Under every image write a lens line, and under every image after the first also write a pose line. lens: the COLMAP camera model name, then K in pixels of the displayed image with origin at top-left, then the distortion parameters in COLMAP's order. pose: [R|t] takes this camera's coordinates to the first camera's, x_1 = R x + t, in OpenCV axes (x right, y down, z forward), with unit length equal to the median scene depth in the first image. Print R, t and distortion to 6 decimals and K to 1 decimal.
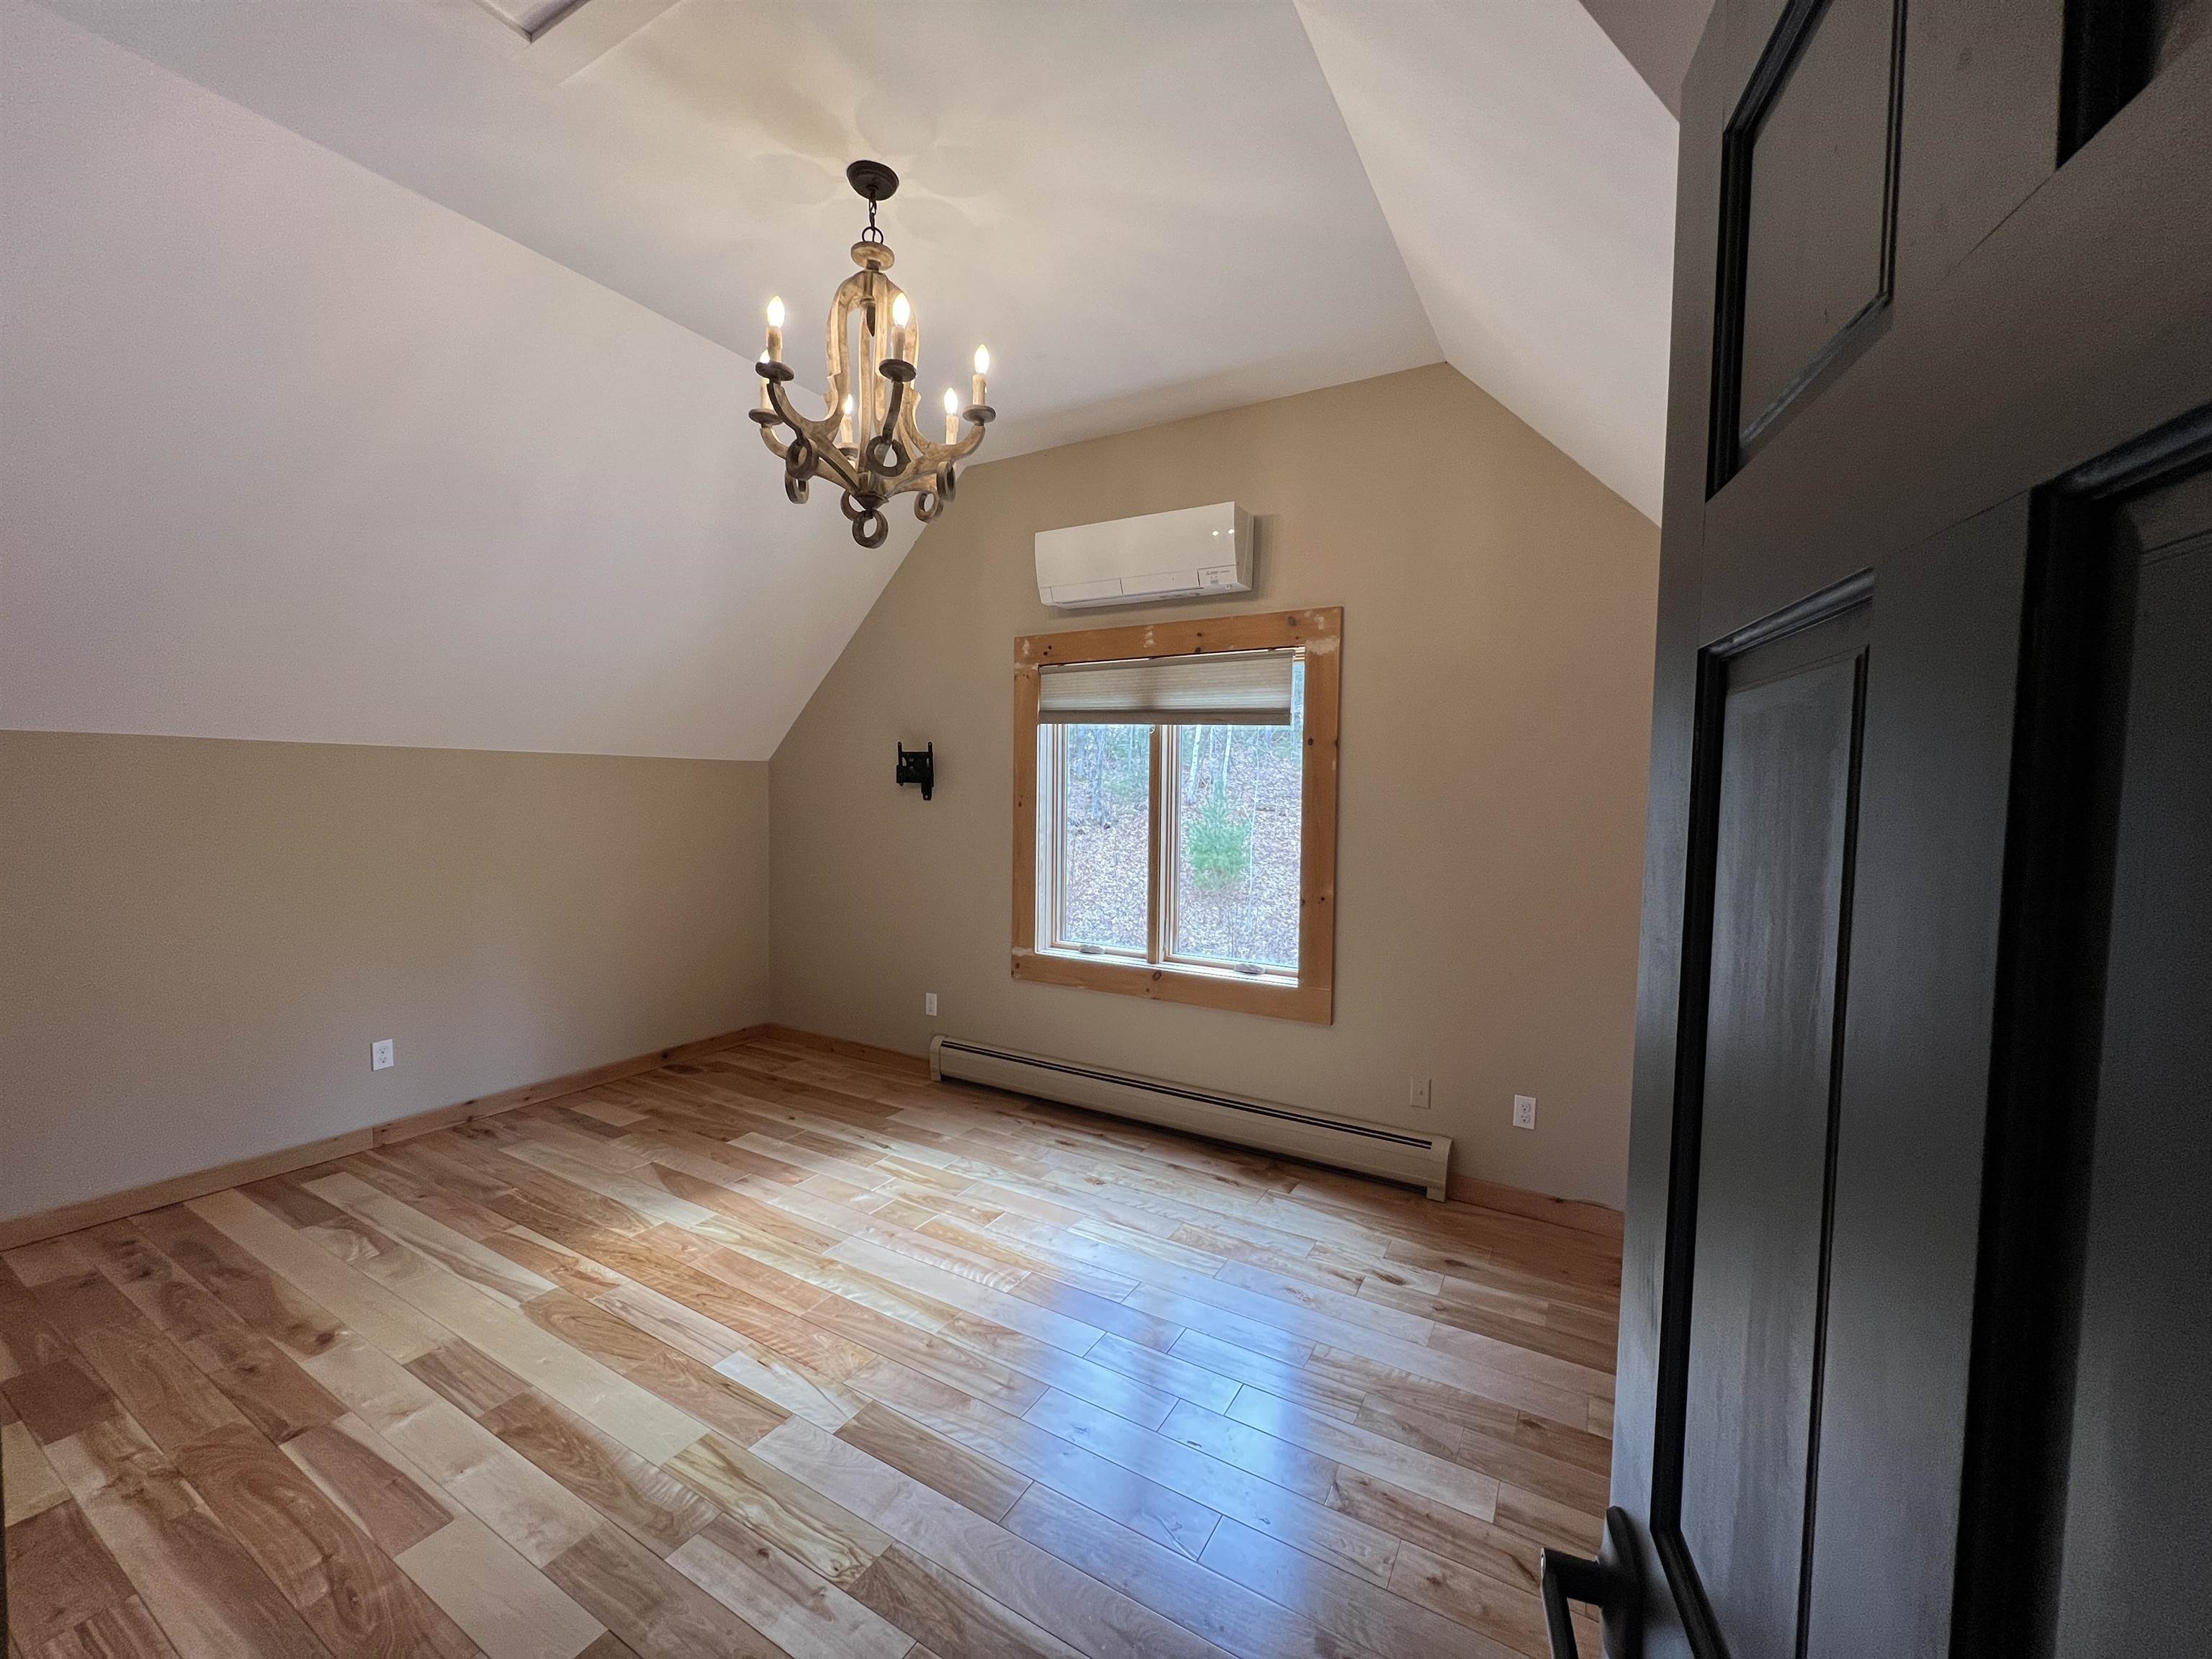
lens RADIAL K [[880.2, 0, 1086.5], [0, 880.2, 831.0], [0, 0, 1]] dist [-0.002183, 0.000601]
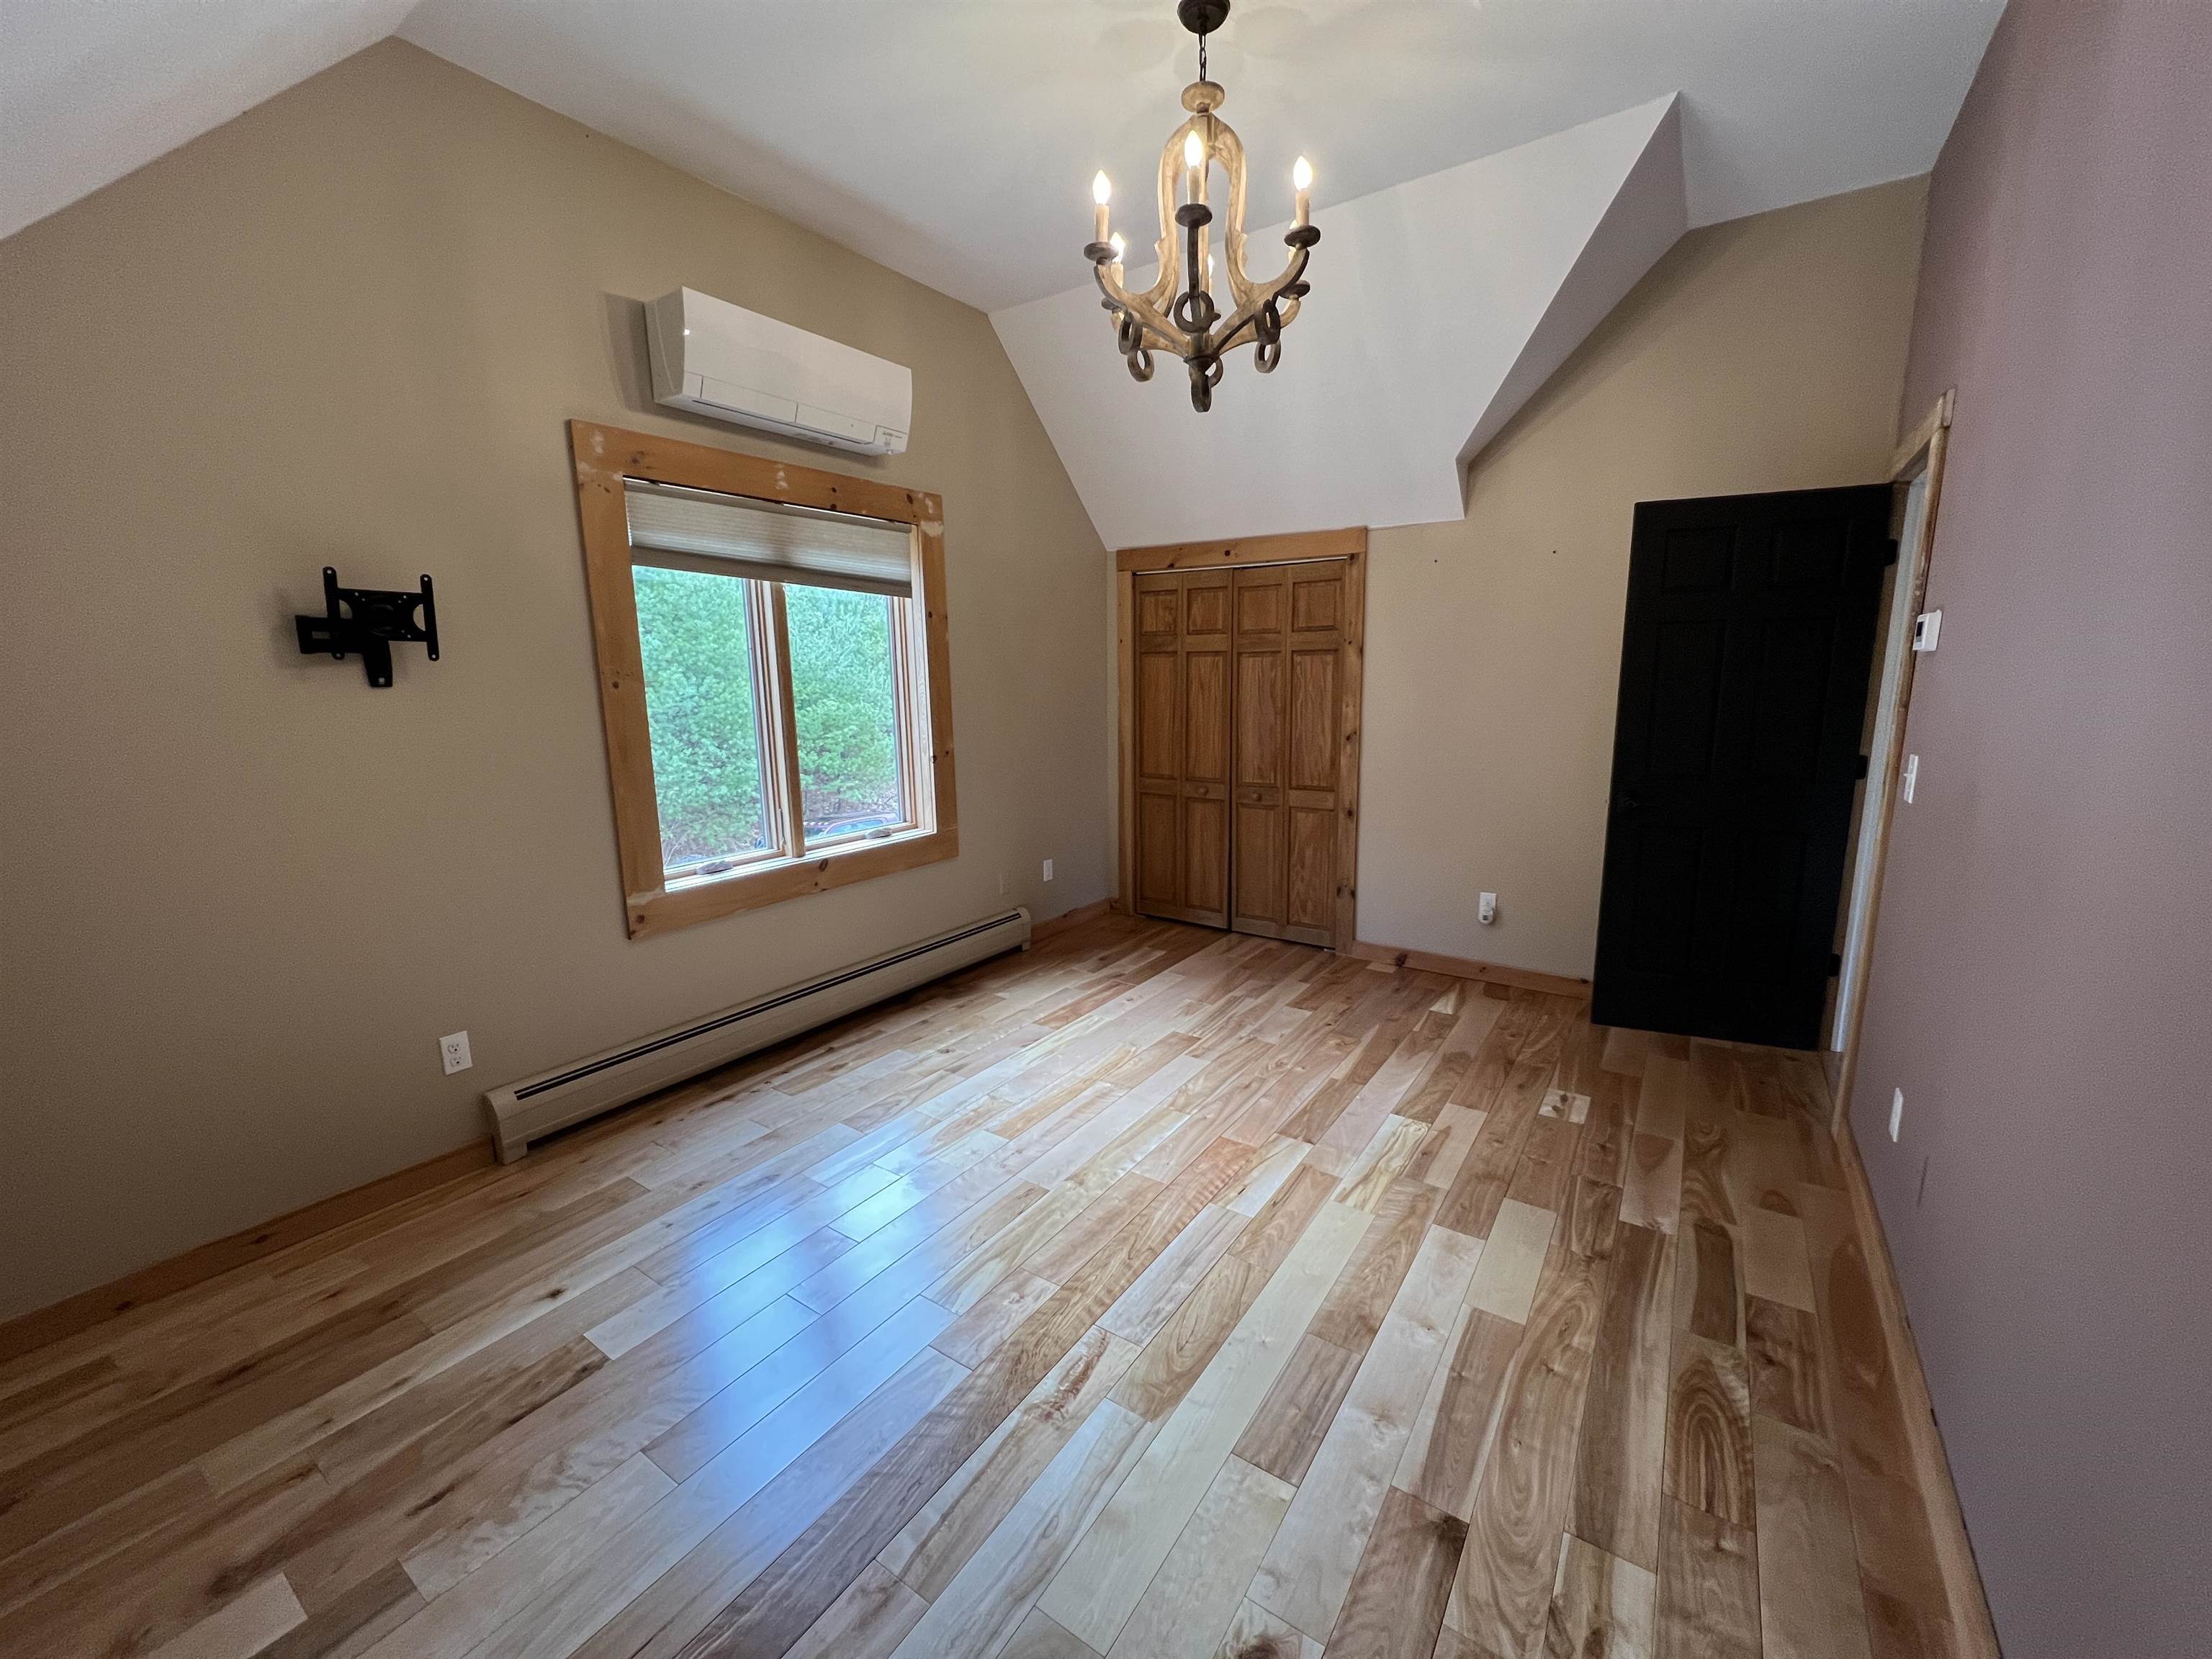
lens RADIAL K [[880.2, 0, 1117.3], [0, 880.2, 839.5], [0, 0, 1]] dist [-0.002183, 0.000601]
pose [[0.055052, -0.204523, 0.977313, -0.813705], [0.063263, 0.977545, 0.201008, -0.028566], [-0.996477, 0.050762, 0.066754, 0.637896]]
